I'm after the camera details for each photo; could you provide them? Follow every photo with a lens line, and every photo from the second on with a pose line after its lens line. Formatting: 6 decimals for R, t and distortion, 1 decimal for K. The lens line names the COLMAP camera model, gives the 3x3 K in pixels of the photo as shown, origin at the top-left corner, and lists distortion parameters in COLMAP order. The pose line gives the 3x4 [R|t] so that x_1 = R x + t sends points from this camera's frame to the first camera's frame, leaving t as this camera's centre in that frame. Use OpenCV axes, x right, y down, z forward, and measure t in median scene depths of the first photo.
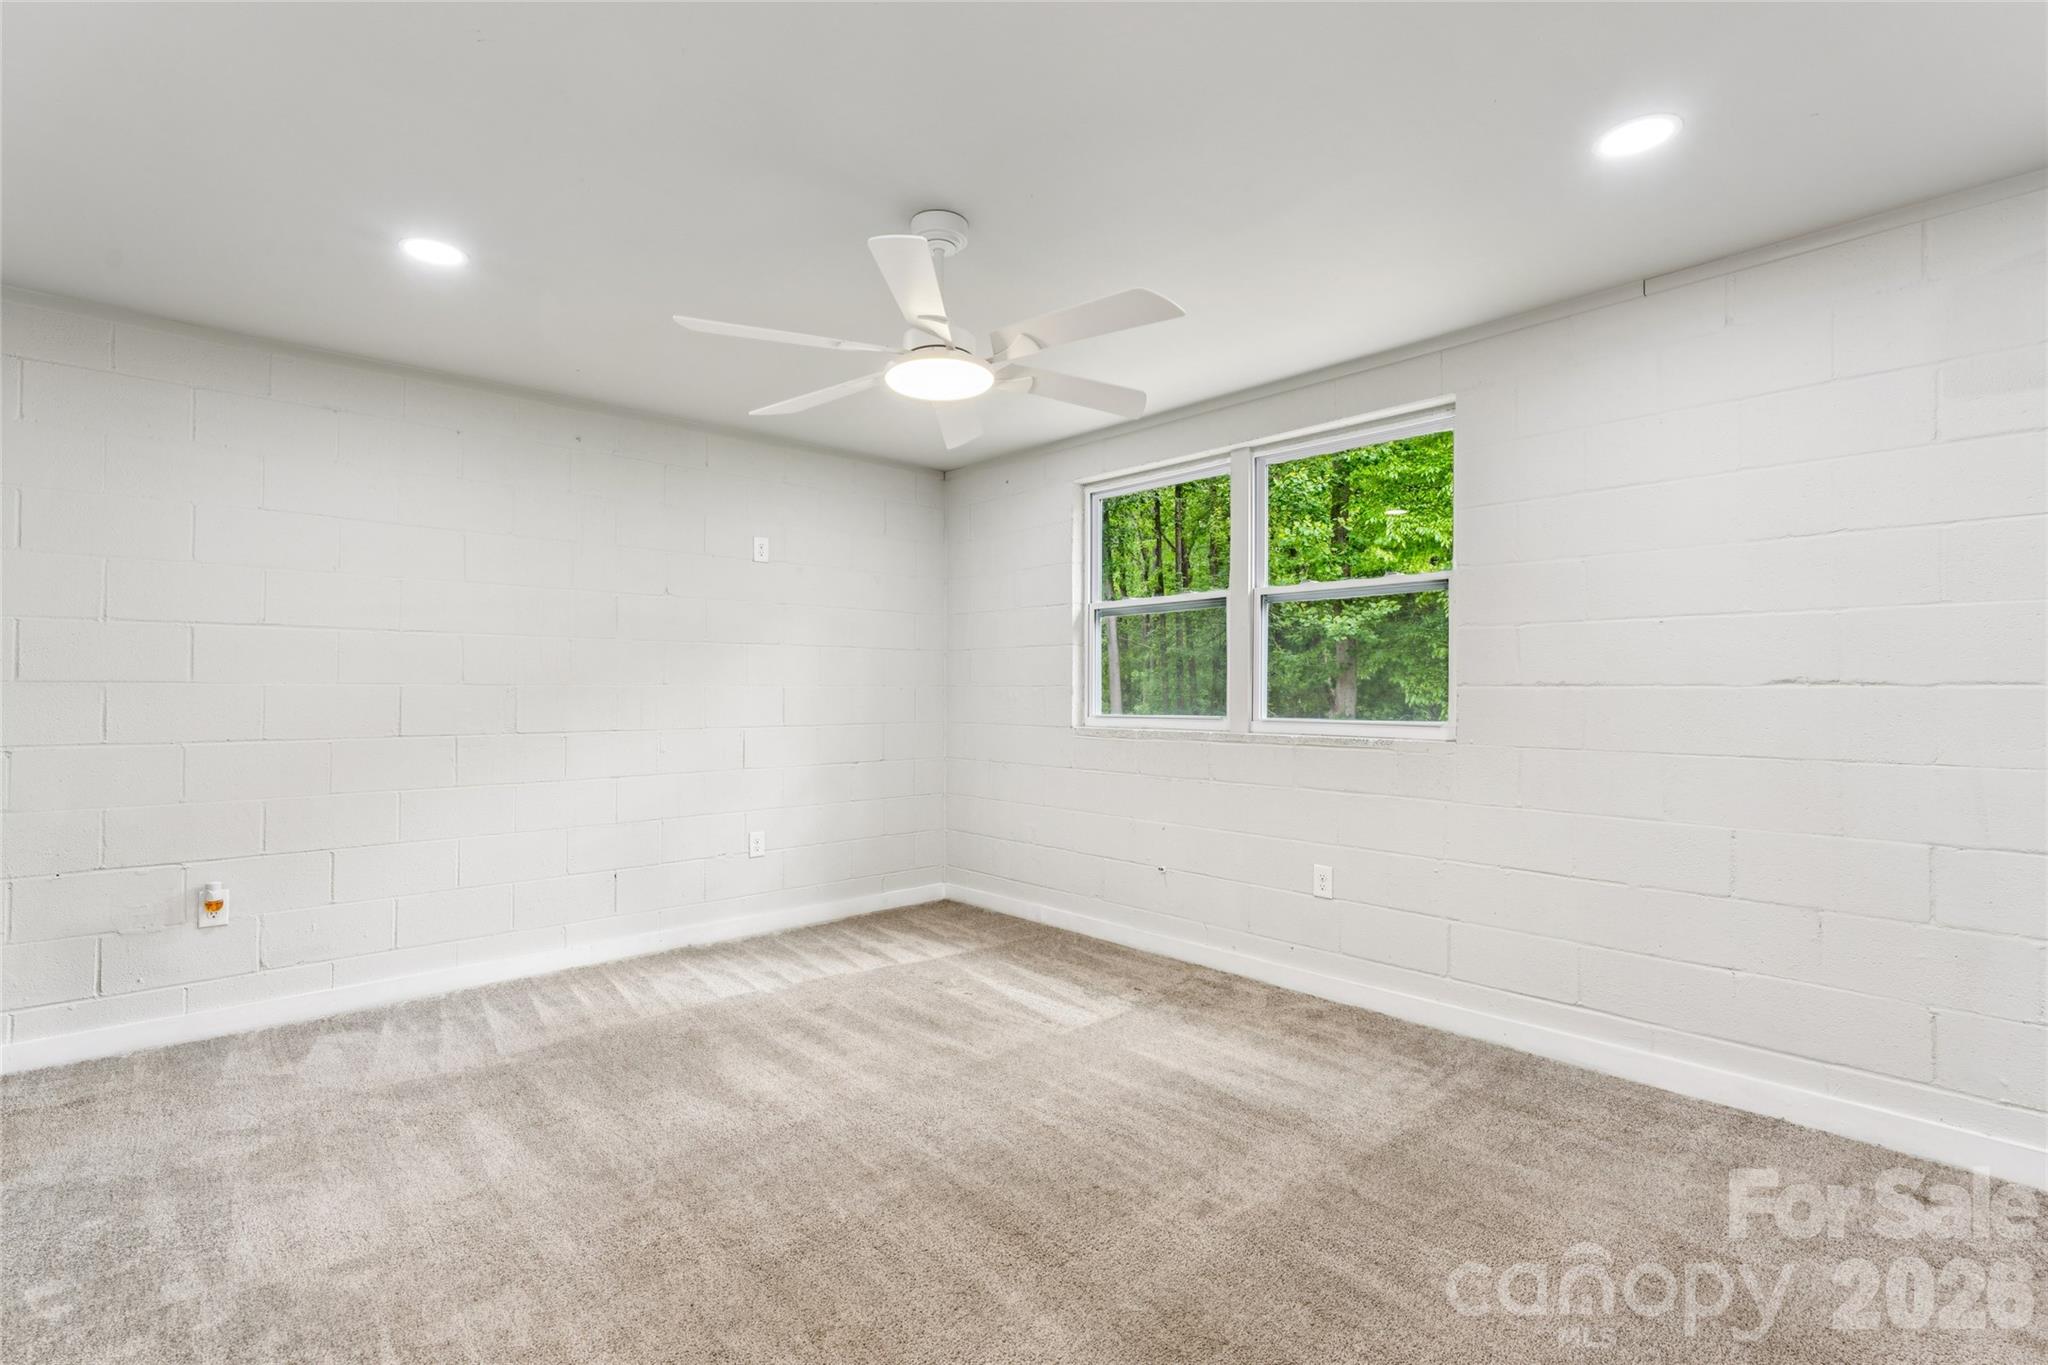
lens RADIAL K [[928.9, 0, 1022.5], [0, 928.9, 672.7], [0, 0, 1]] dist [-0.001013, 0.000675]
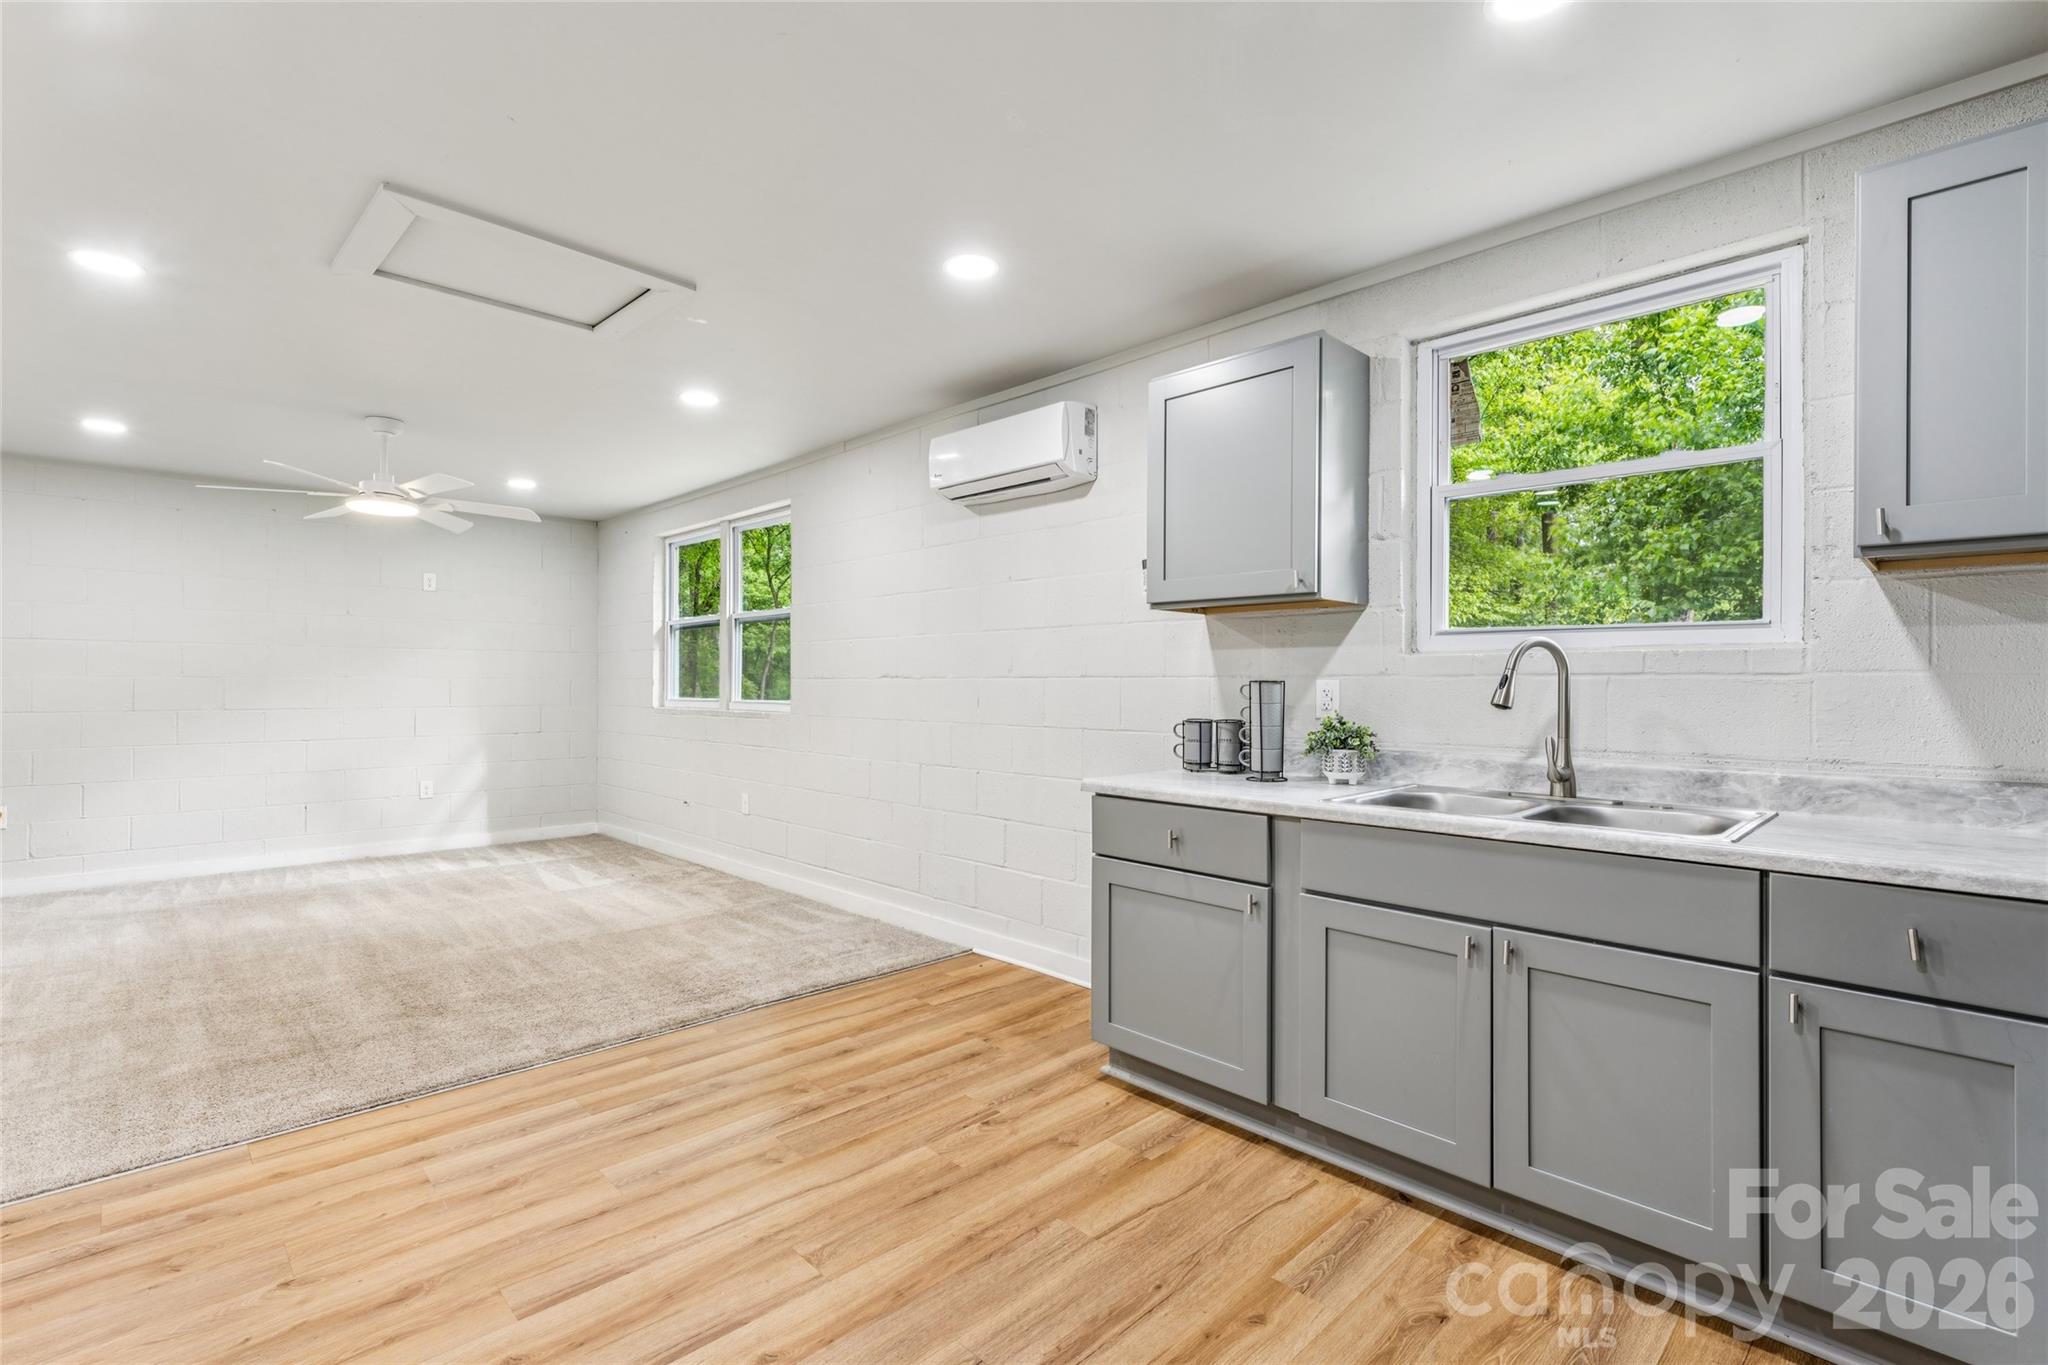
lens RADIAL K [[928.9, 0, 1018.4], [0, 928.9, 674.1], [0, 0, 1]] dist [-0.001013, 0.000675]
pose [[0.999511, 0.002756, 0.031140, 0.770285], [-0.003013, 0.999962, 0.008220, -0.008195], [-0.031116, -0.008310, 0.999481, -0.596691]]
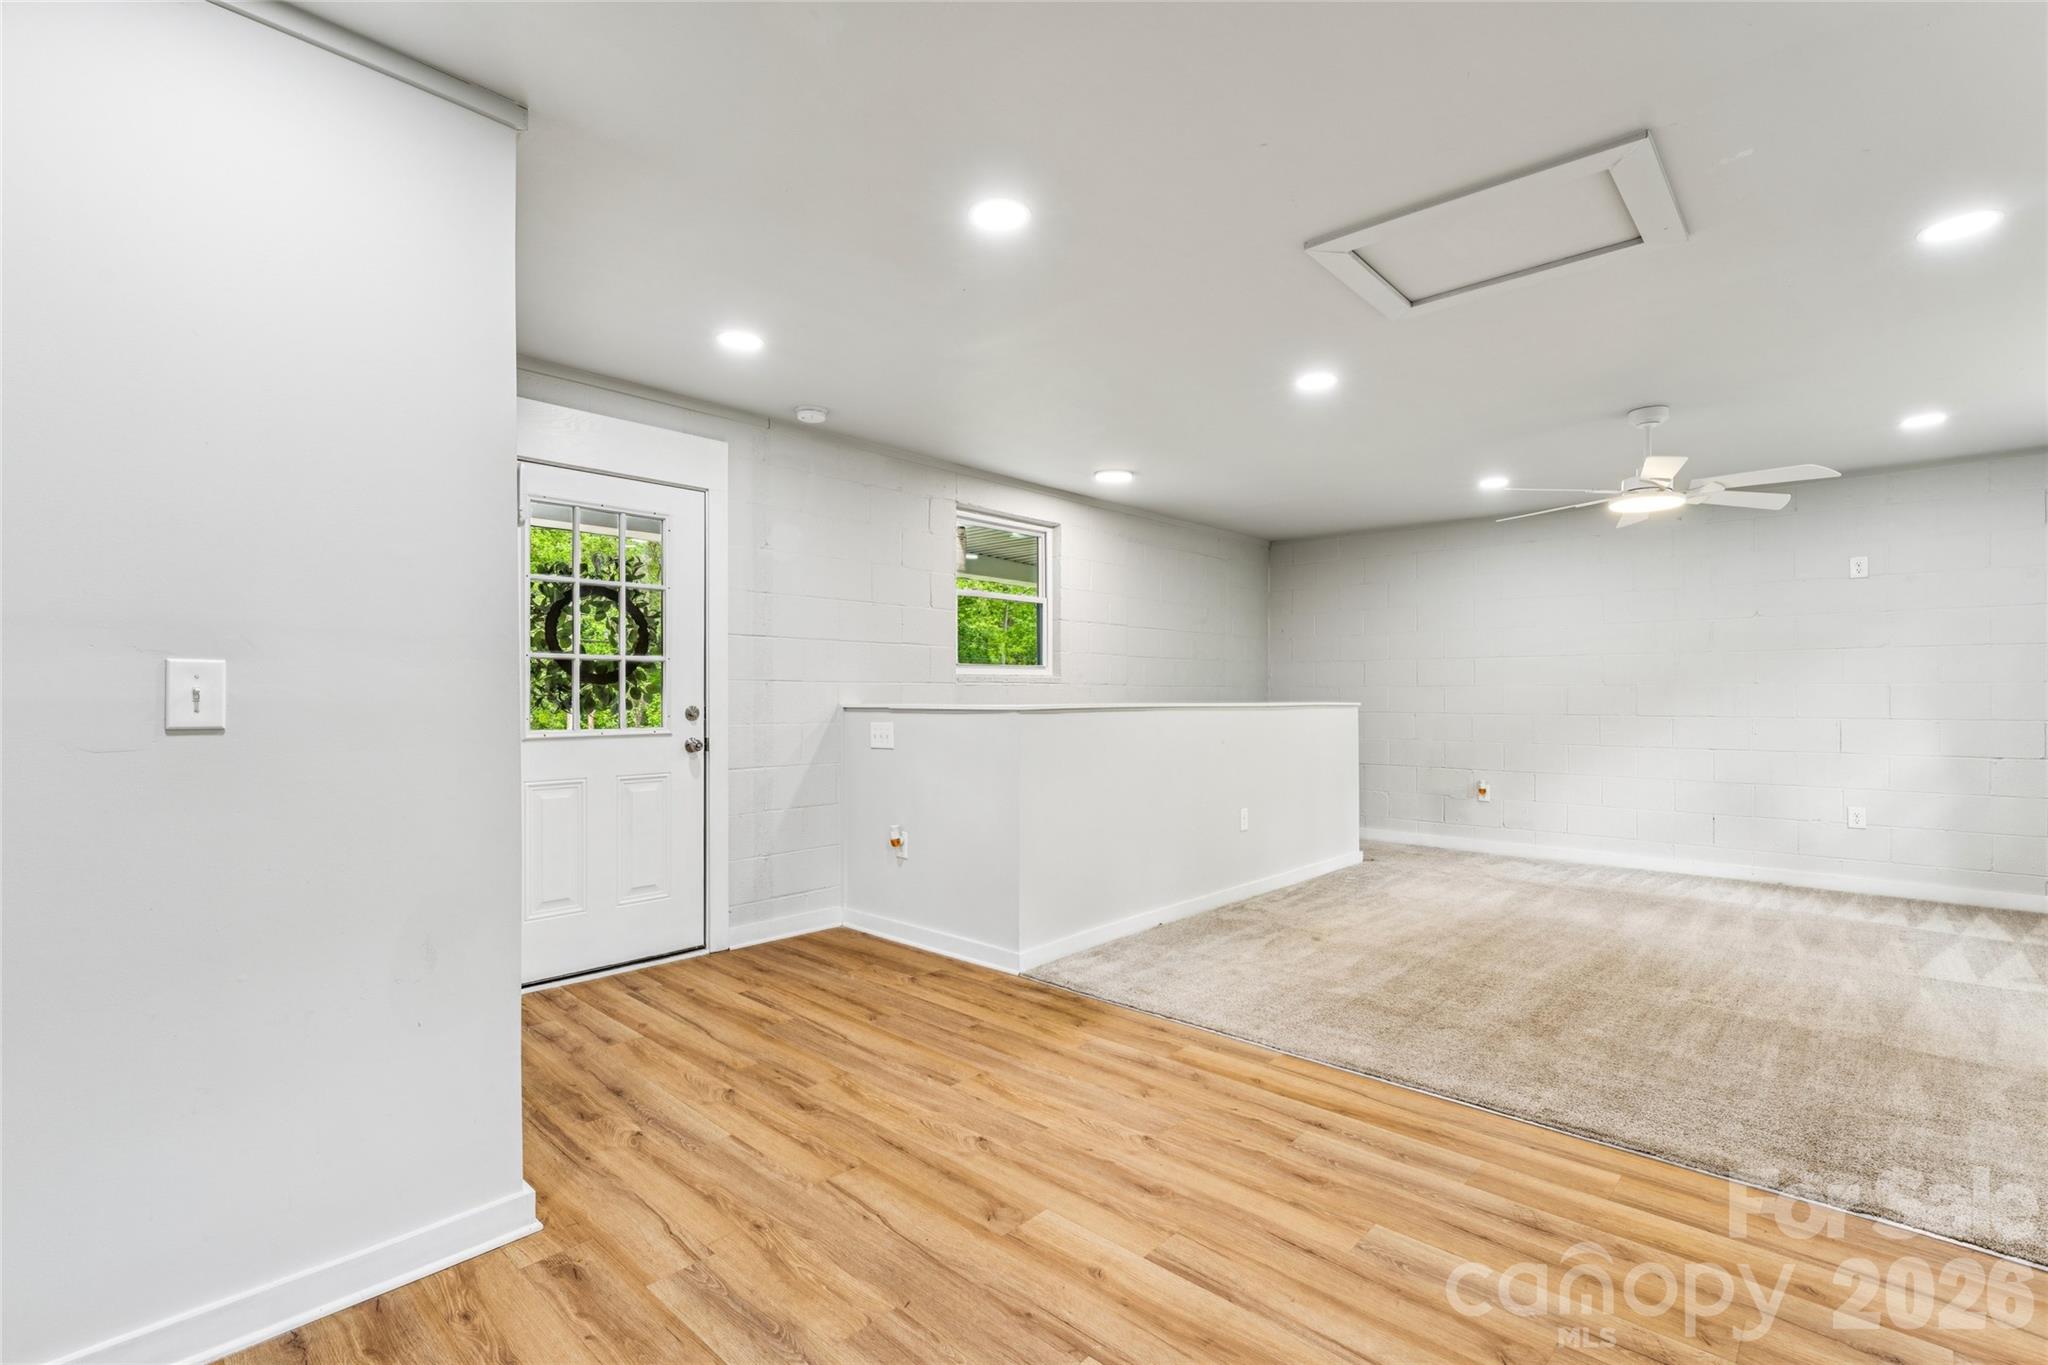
lens RADIAL K [[928.9, 0, 1024.5], [0, 928.9, 695.3], [0, 0, 1]] dist [-0.001013, 0.000675]
pose [[0.085247, 0.001699, -0.996358, 1.070159], [0.021357, 0.999766, 0.003532, 0.003027], [0.996131, -0.021580, 0.085191, -0.200336]]
